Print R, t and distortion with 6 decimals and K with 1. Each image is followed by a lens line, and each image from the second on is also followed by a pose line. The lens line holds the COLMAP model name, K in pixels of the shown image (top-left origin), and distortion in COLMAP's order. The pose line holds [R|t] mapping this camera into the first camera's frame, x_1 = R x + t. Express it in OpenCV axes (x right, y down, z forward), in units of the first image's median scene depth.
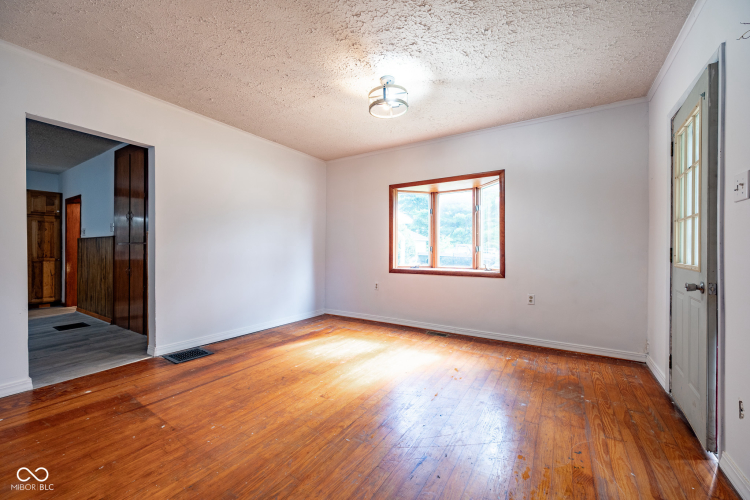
lens RADIAL K [[297.3, 0, 377.7], [0, 297.3, 249.2], [0, 0, 1]] dist [-0.000054, 0.000317]
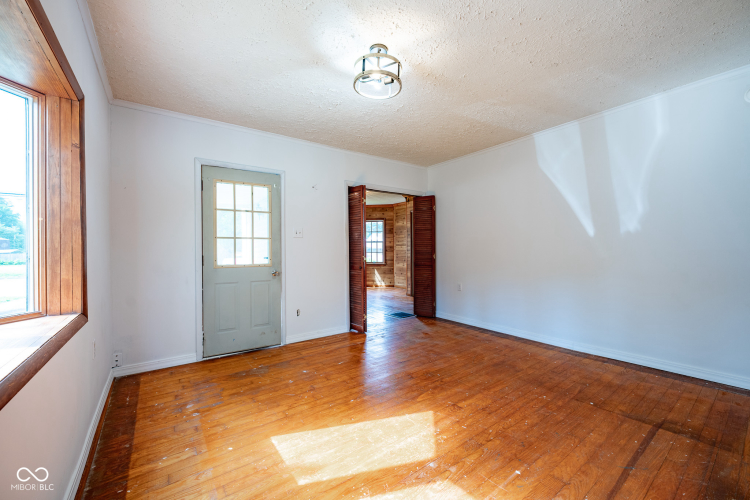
lens RADIAL K [[297.3, 0, 374.5], [0, 297.3, 250.4], [0, 0, 1]] dist [-0.000054, 0.000317]
pose [[-0.928629, 0.006141, 0.370959, -0.189909], [0.006421, 0.999979, -0.000481, -0.015117], [-0.370954, 0.001935, -0.928649, 1.309104]]
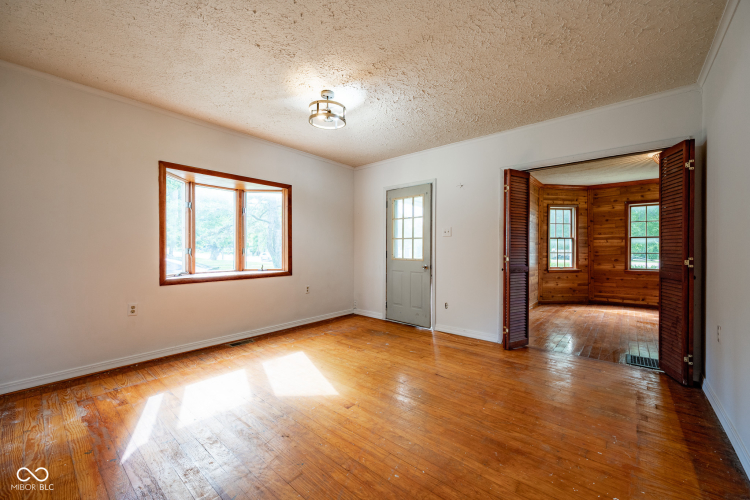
lens RADIAL K [[297.3, 0, 373.2], [0, 297.3, 248.3], [0, 0, 1]] dist [-0.000054, 0.000317]
pose [[0.148746, -0.000983, 0.988875, -0.738325], [-0.004980, 0.999986, 0.001743, -0.017112], [-0.988863, -0.005184, 0.148739, 0.506928]]
